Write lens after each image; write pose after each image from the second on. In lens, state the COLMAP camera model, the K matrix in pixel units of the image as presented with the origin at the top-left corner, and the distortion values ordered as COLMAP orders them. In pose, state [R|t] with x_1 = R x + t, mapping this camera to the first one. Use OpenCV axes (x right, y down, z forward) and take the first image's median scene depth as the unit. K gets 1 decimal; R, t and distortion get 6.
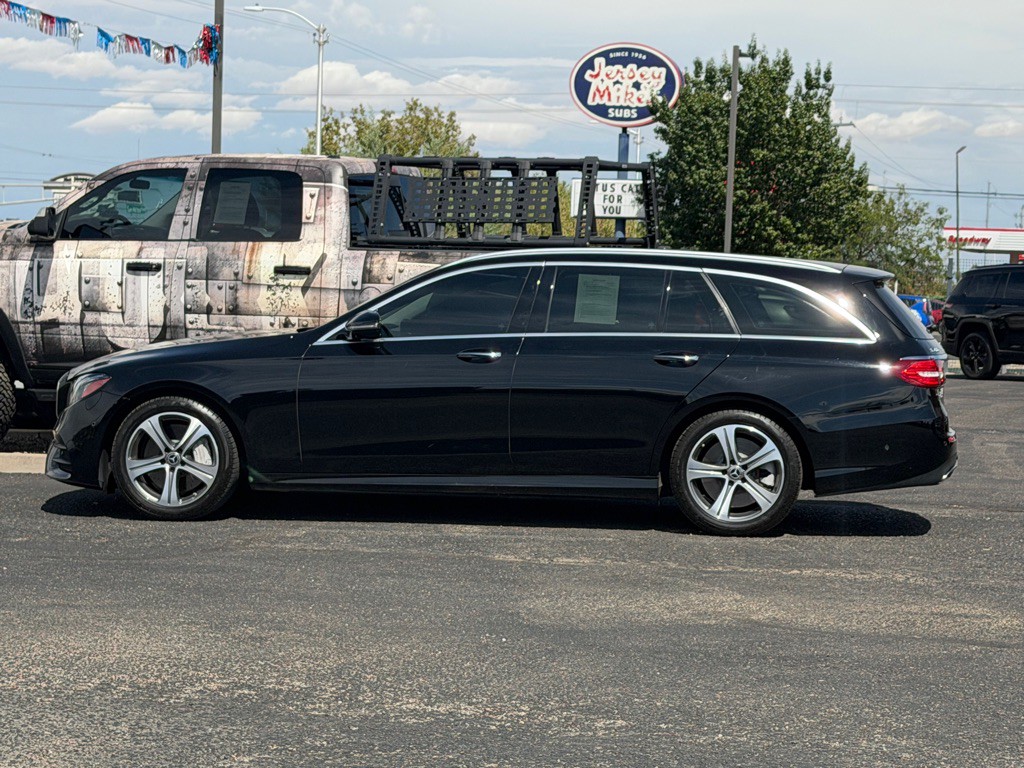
lens RADIAL K [[2319.4, 0, 520.5], [0, 2319.4, 387.6], [0, 0, 1]] dist [0.137046, 0.200405]
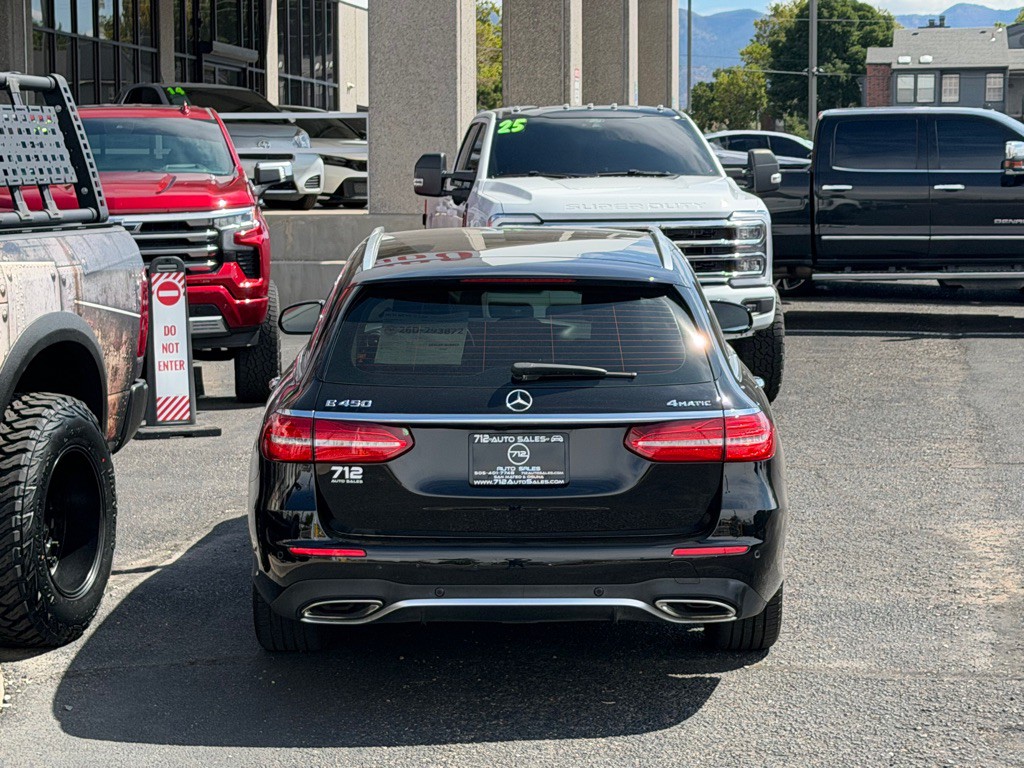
lens RADIAL K [[2325.2, 0, 517.7], [0, 2325.2, 385.9], [0, 0, 1]] dist [0.136584, 0.255778]
pose [[-0.108764, -0.117296, 0.987123, -0.593238], [0.046308, 0.991338, 0.122899, -0.084420], [-0.992988, 0.059079, -0.102390, 0.905869]]
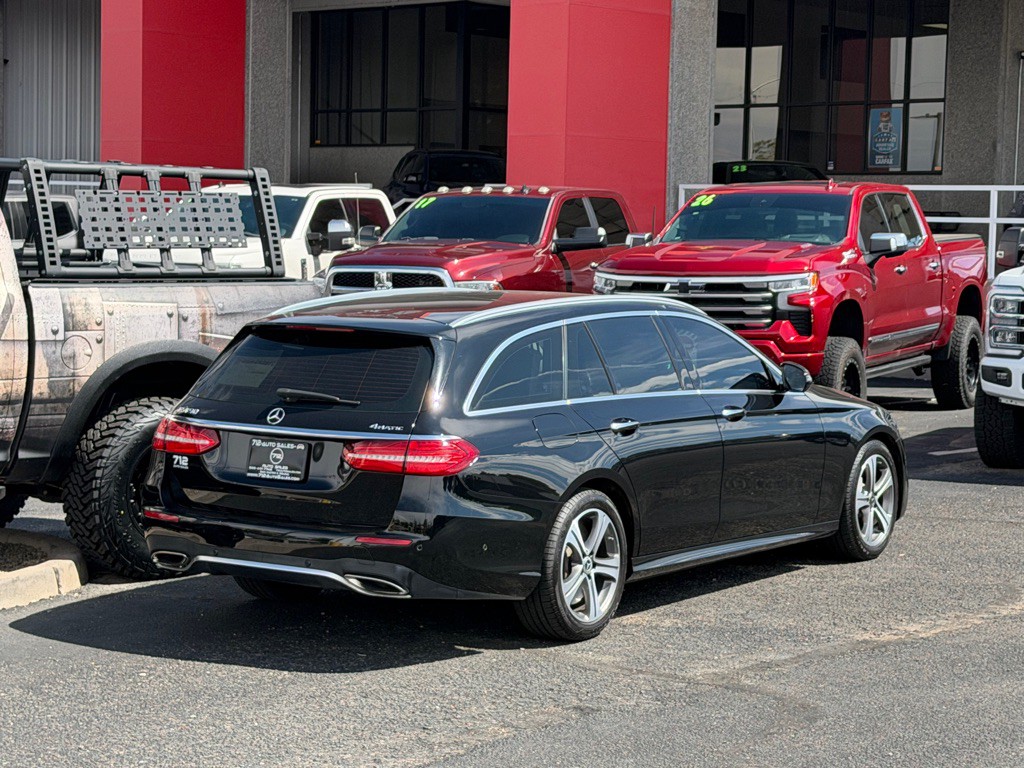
lens RADIAL K [[2319.4, 0, 520.5], [0, 2319.4, 387.6], [0, 0, 1]] dist [0.137046, 0.200405]
pose [[0.455819, -0.082091, 0.886279, -0.660337], [0.034487, 0.996619, 0.074574, -0.076167], [-0.889404, -0.003428, 0.457109, 0.501359]]
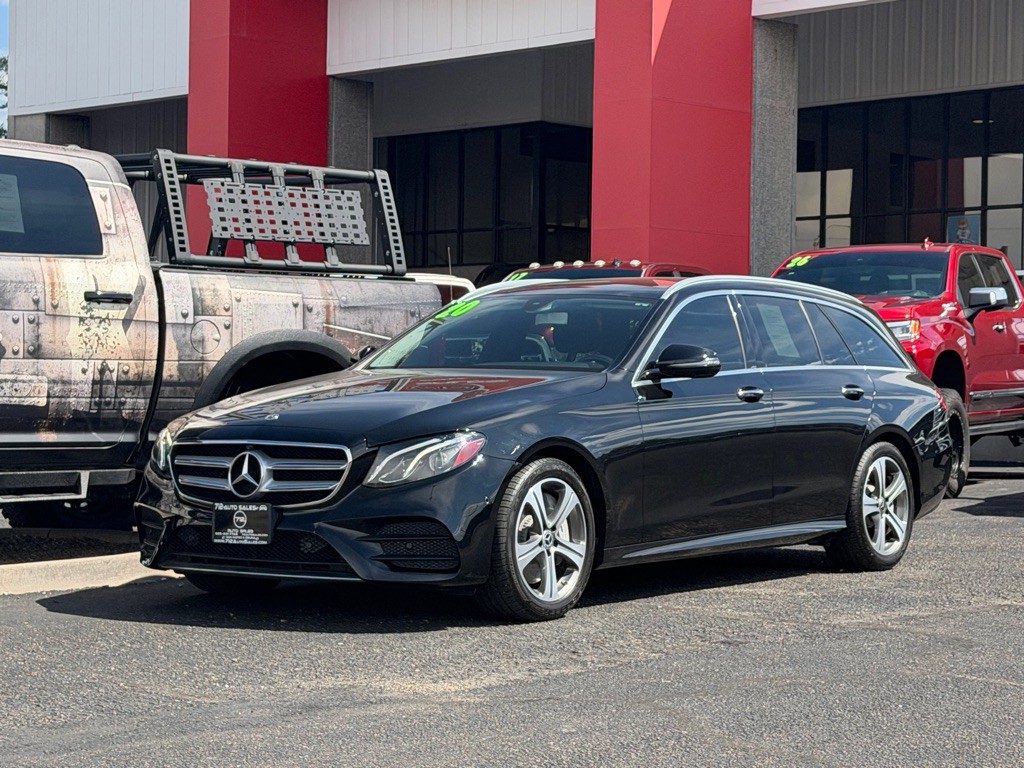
lens RADIAL K [[2314.7, 0, 509.8], [0, 2314.7, 379.6], [0, 0, 1]] dist [0.132508, 0.123758]
pose [[0.481766, -0.018598, 0.876102, -0.671655], [0.042340, 0.999101, -0.002074, -0.017098], [-0.875276, 0.038093, 0.482121, 0.522490]]
